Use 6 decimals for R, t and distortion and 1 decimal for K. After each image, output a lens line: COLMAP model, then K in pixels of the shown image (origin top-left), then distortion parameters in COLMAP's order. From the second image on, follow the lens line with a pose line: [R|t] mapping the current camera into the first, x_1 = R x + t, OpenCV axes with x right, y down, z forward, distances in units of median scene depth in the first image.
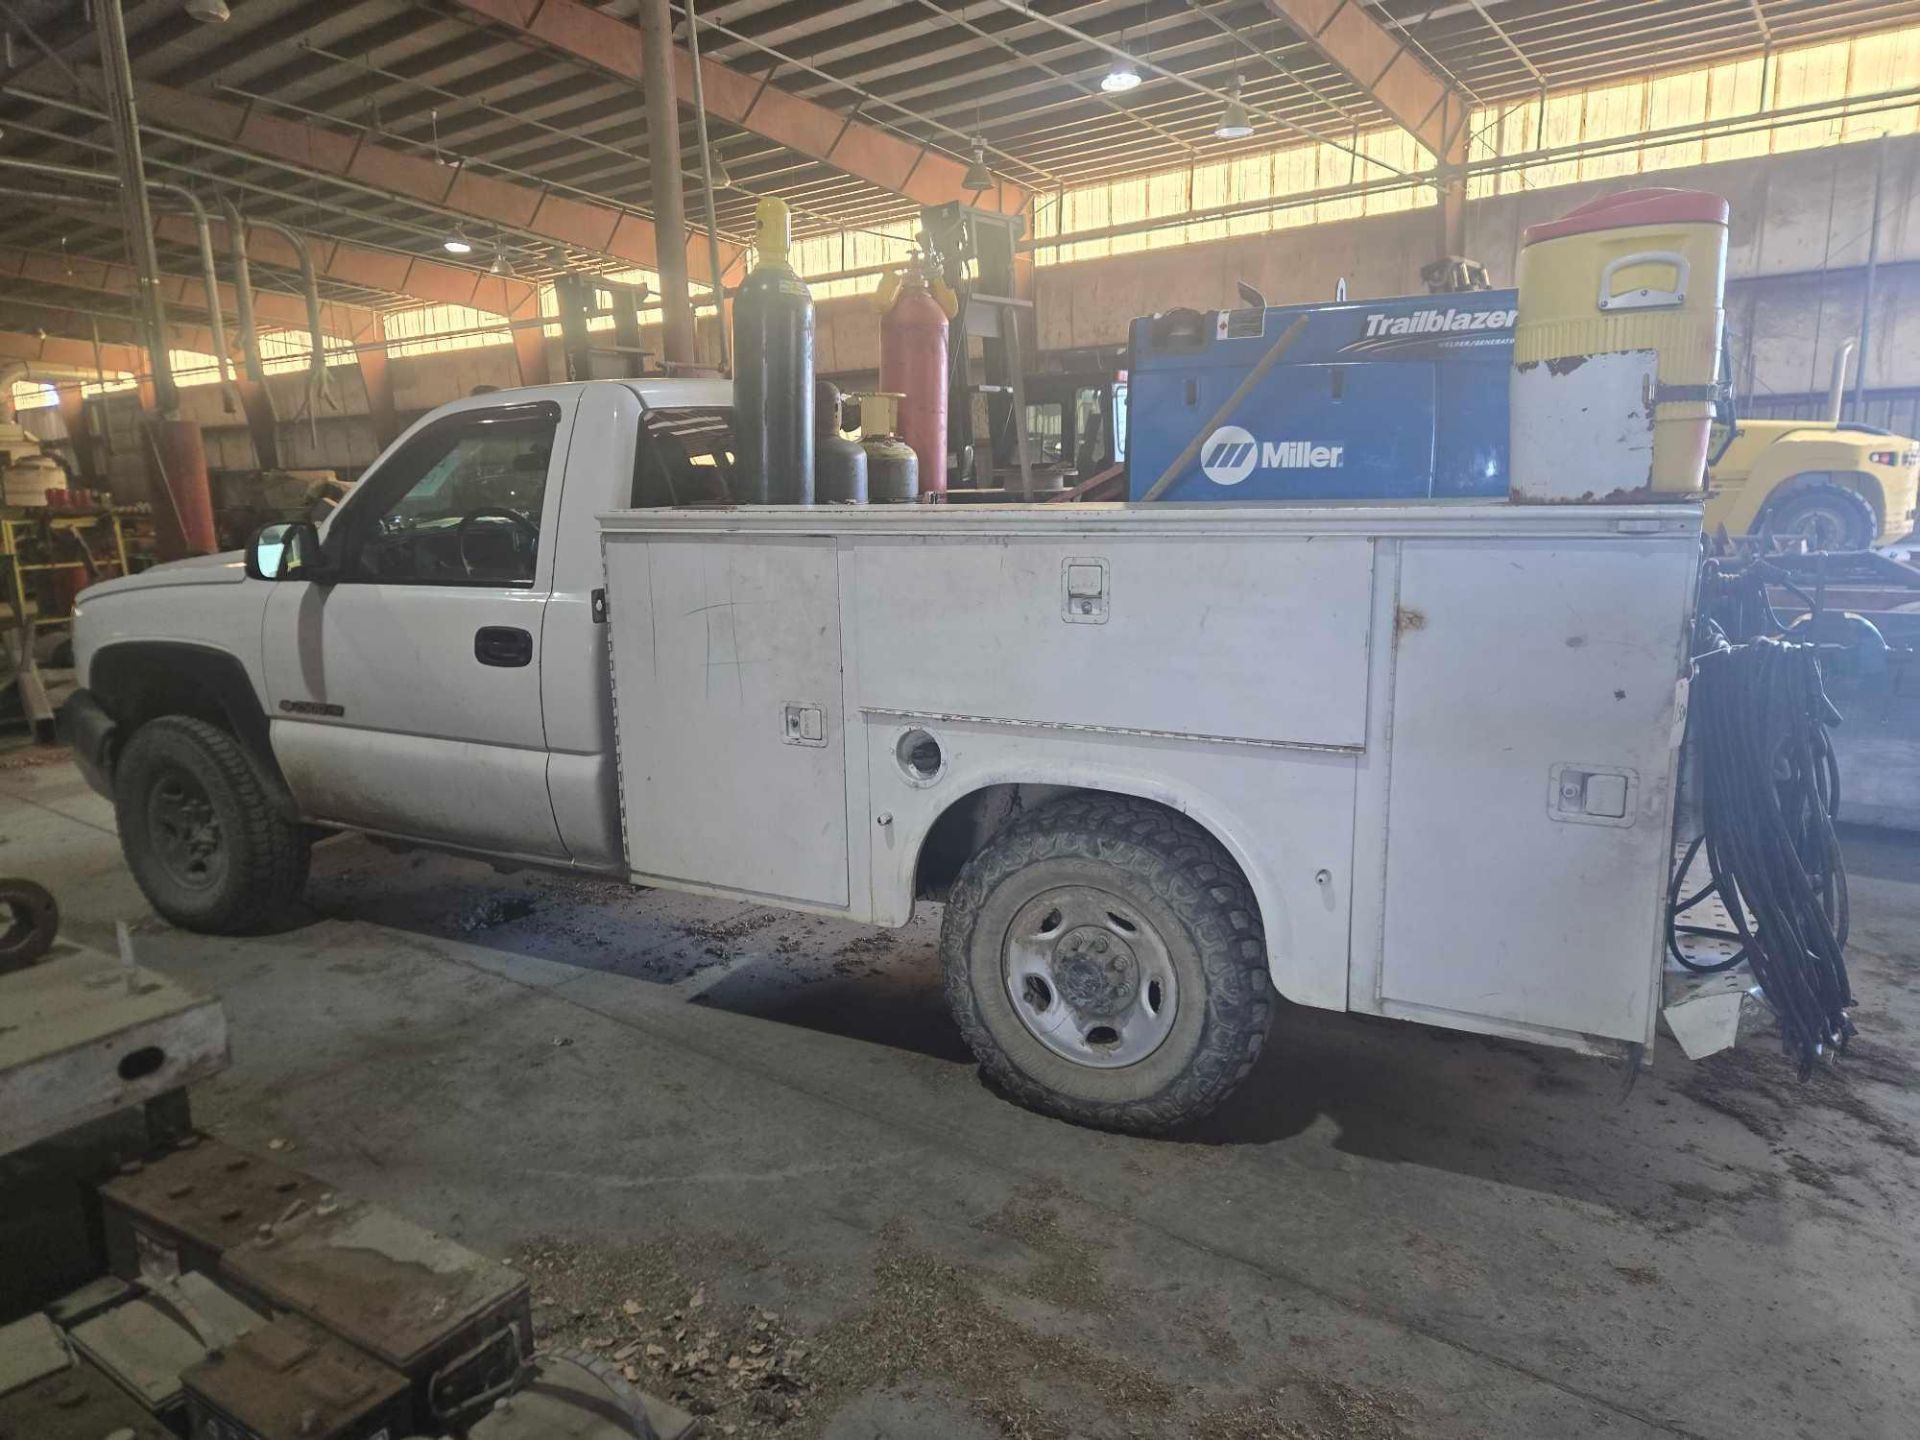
lens RADIAL K [[1285.0, 0, 938.8], [0, 1285.0, 733.3], [0, 0, 1]] dist [0.068026, -0.050925]
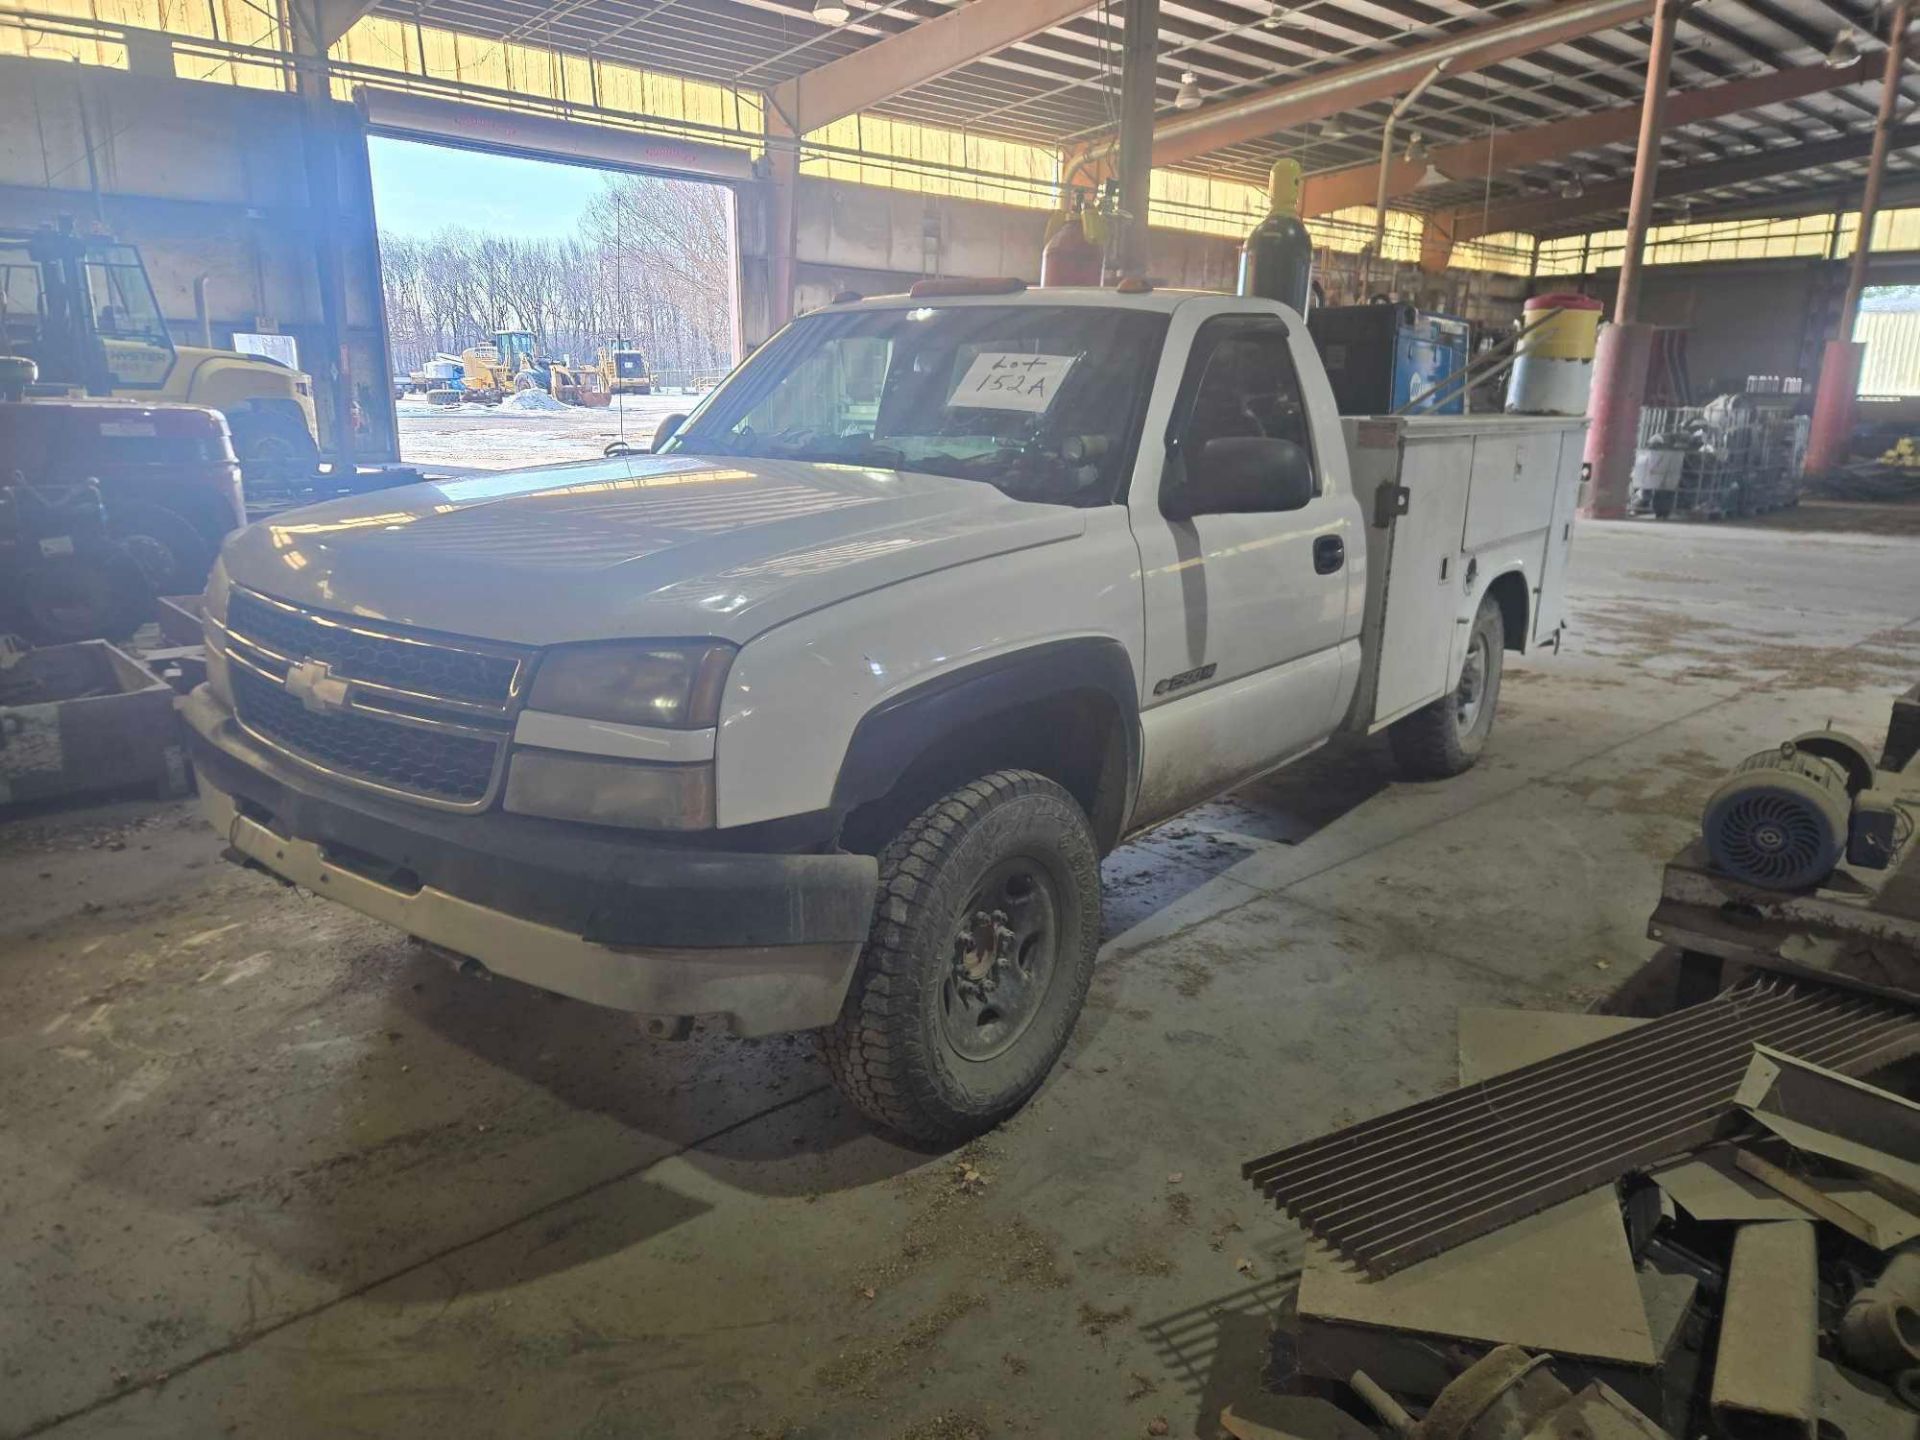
lens RADIAL K [[1302.6, 0, 976.0], [0, 1302.6, 712.4], [0, 0, 1]] dist [0.074094, -0.055284]
pose [[0.138092, -0.212171, 0.967426, -1.399264], [0.179230, 0.966011, 0.186277, -0.187625], [-0.974067, 0.147669, 0.171426, 1.089607]]
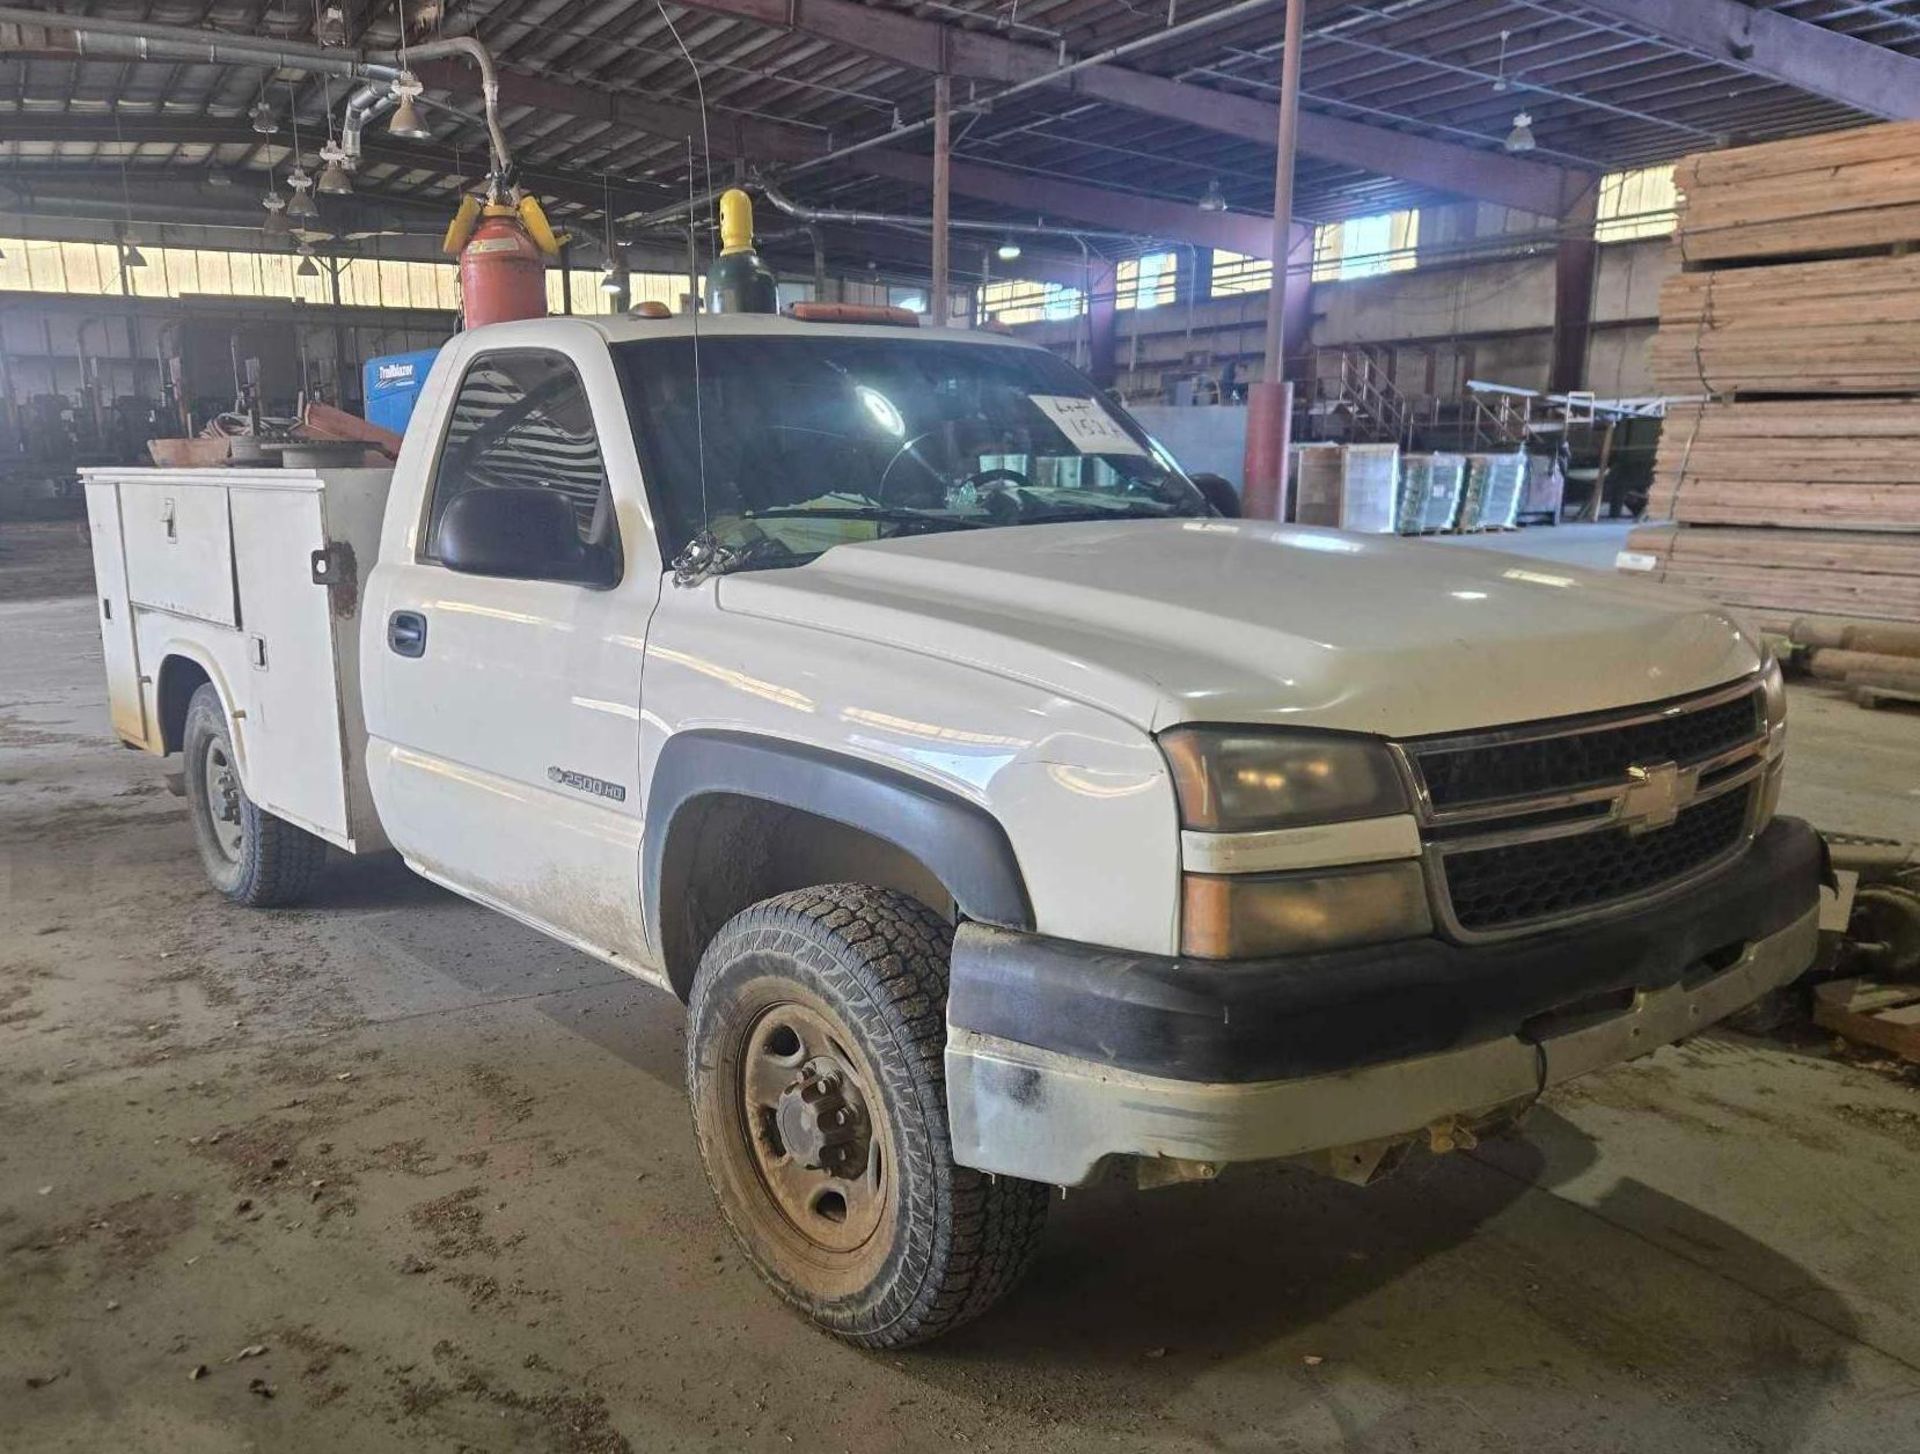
lens RADIAL K [[1537.0, 0, 846.6], [0, 1537.0, 819.4], [0, 0, 1]] dist [0.079556, -0.047671]
pose [[-0.920124, -0.058976, 0.387160, -0.740981], [0.108855, 0.911124, 0.397497, -0.419674], [-0.376194, 0.407891, -0.831928, 2.190636]]
